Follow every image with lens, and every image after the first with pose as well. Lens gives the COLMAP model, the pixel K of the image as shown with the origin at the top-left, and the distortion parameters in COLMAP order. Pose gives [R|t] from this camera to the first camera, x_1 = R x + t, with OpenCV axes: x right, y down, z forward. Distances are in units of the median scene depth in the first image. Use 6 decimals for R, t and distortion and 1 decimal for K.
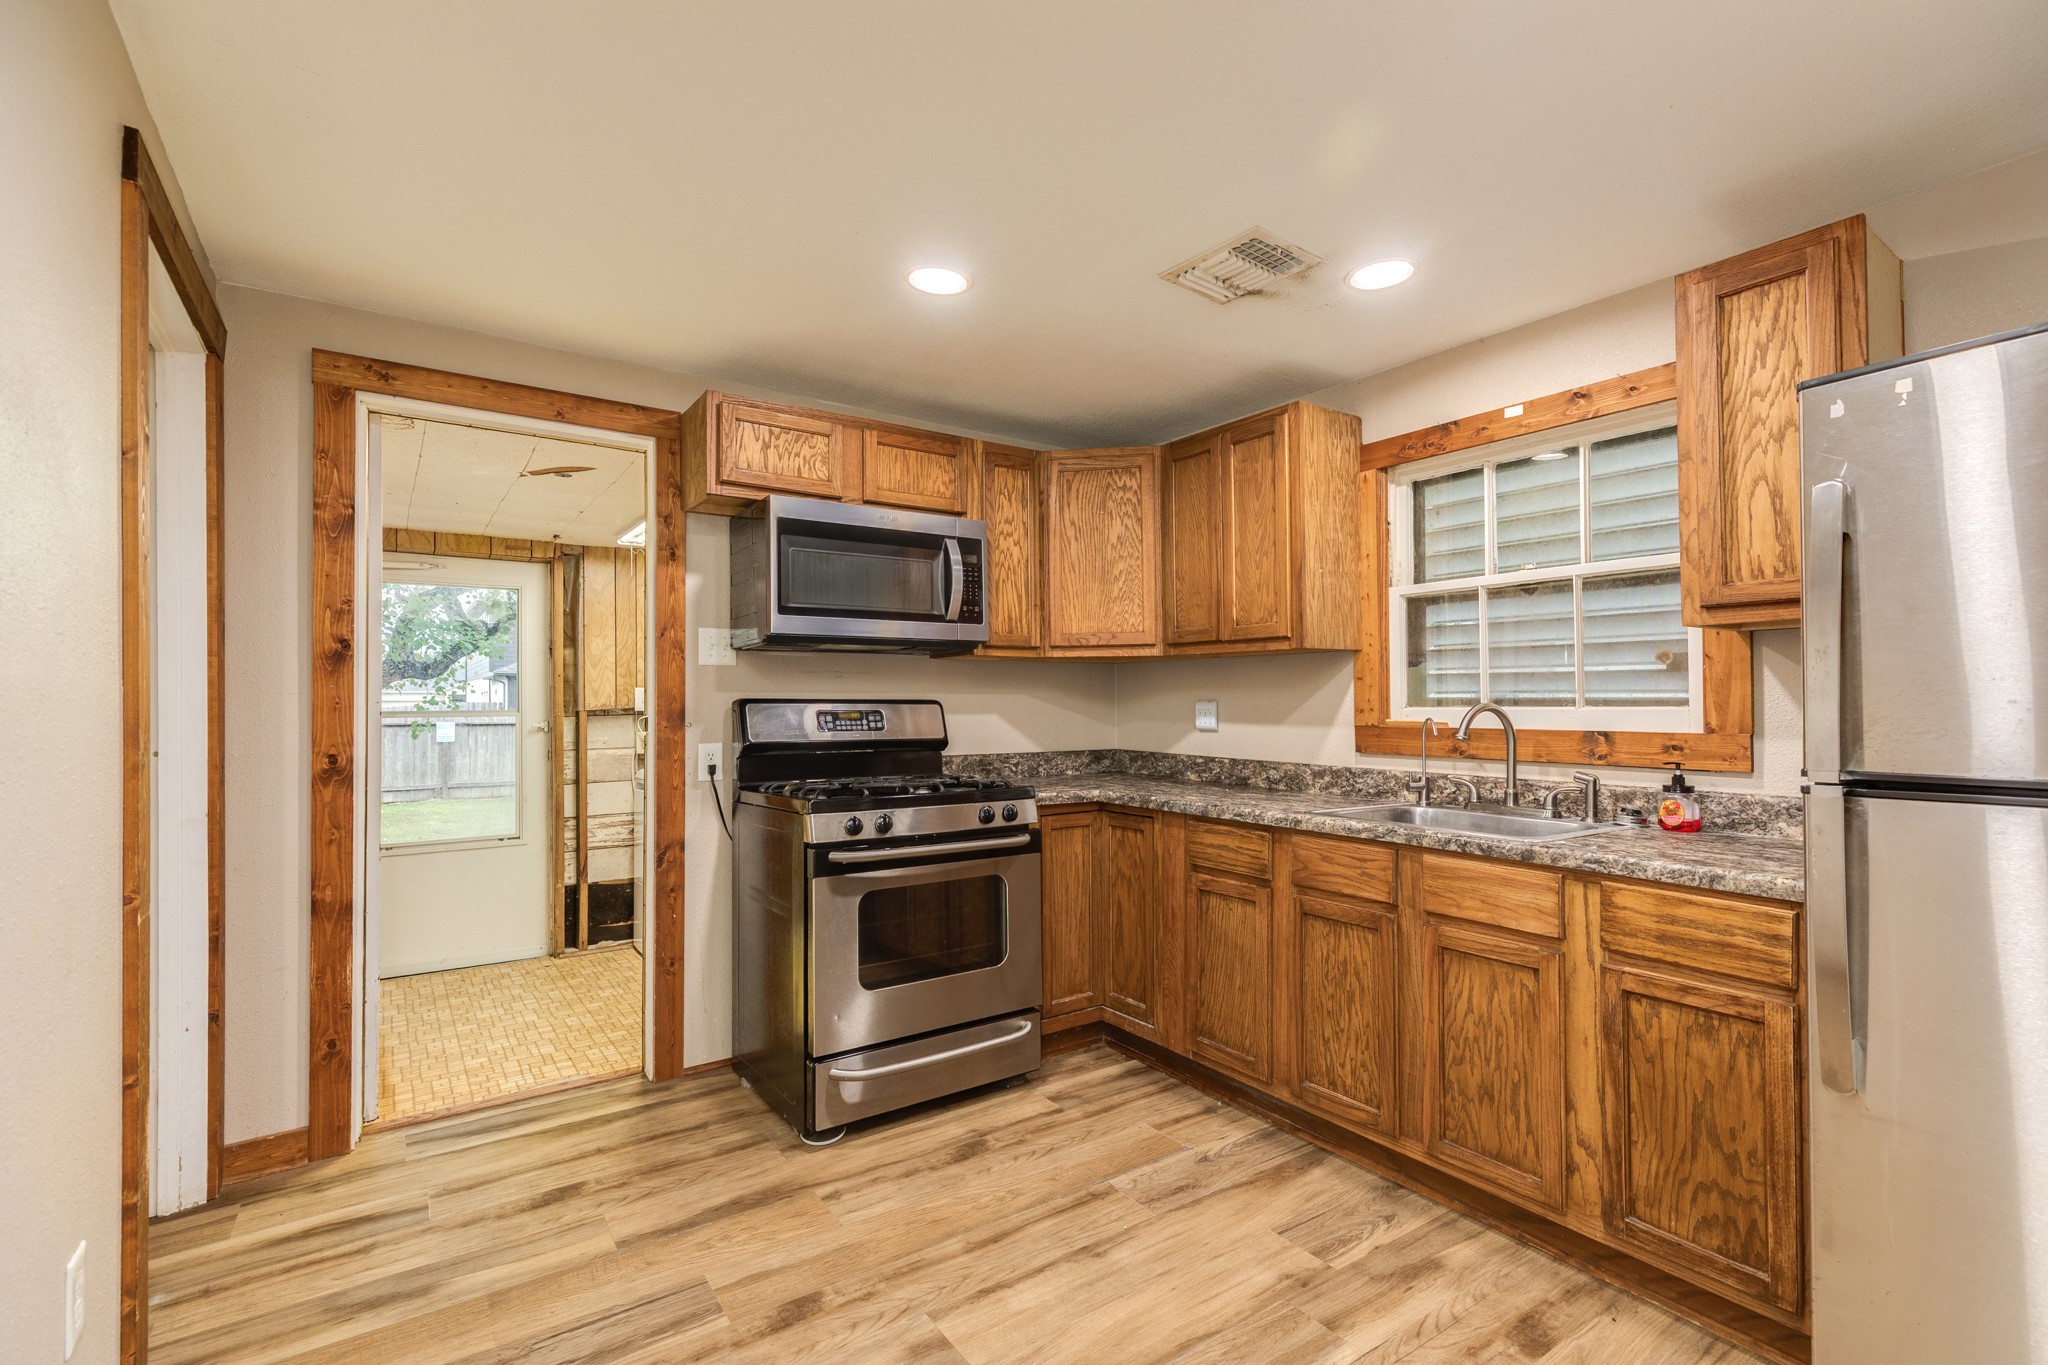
lens RADIAL K [[917.9, 0, 1020.4], [0, 917.9, 691.8], [0, 0, 1]] dist [0.004143, 0.000012]
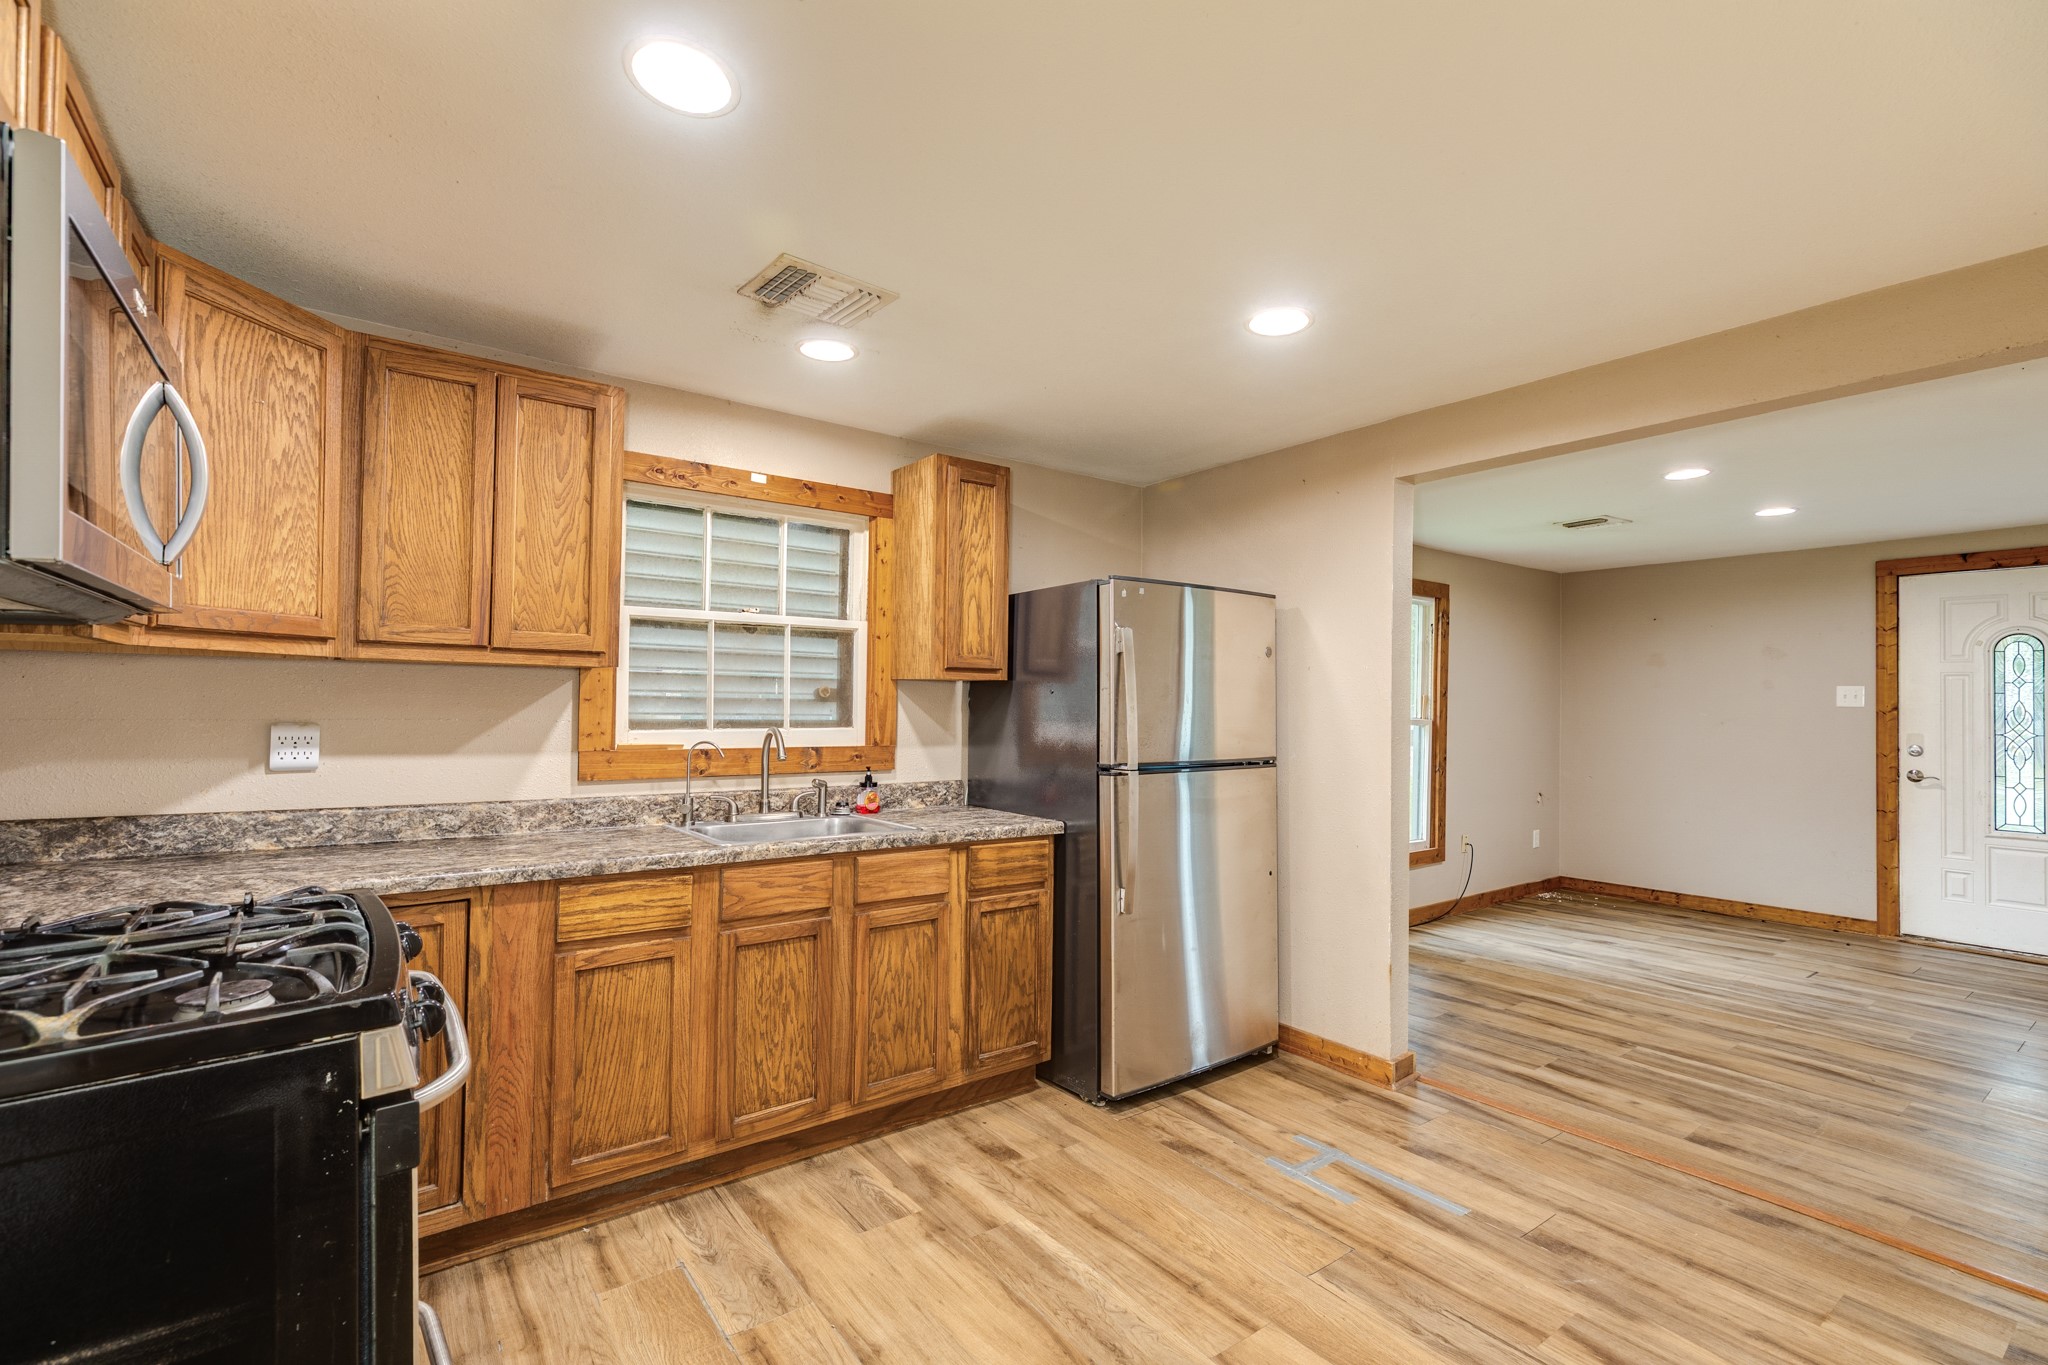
lens RADIAL K [[917.9, 0, 1020.4], [0, 917.9, 691.8], [0, 0, 1]] dist [0.004143, 0.000012]
pose [[-0.039143, 0.013663, 0.999140, -0.727511], [-0.025644, 0.999563, -0.014674, -0.025723], [-0.998905, -0.026196, -0.038776, 0.790494]]
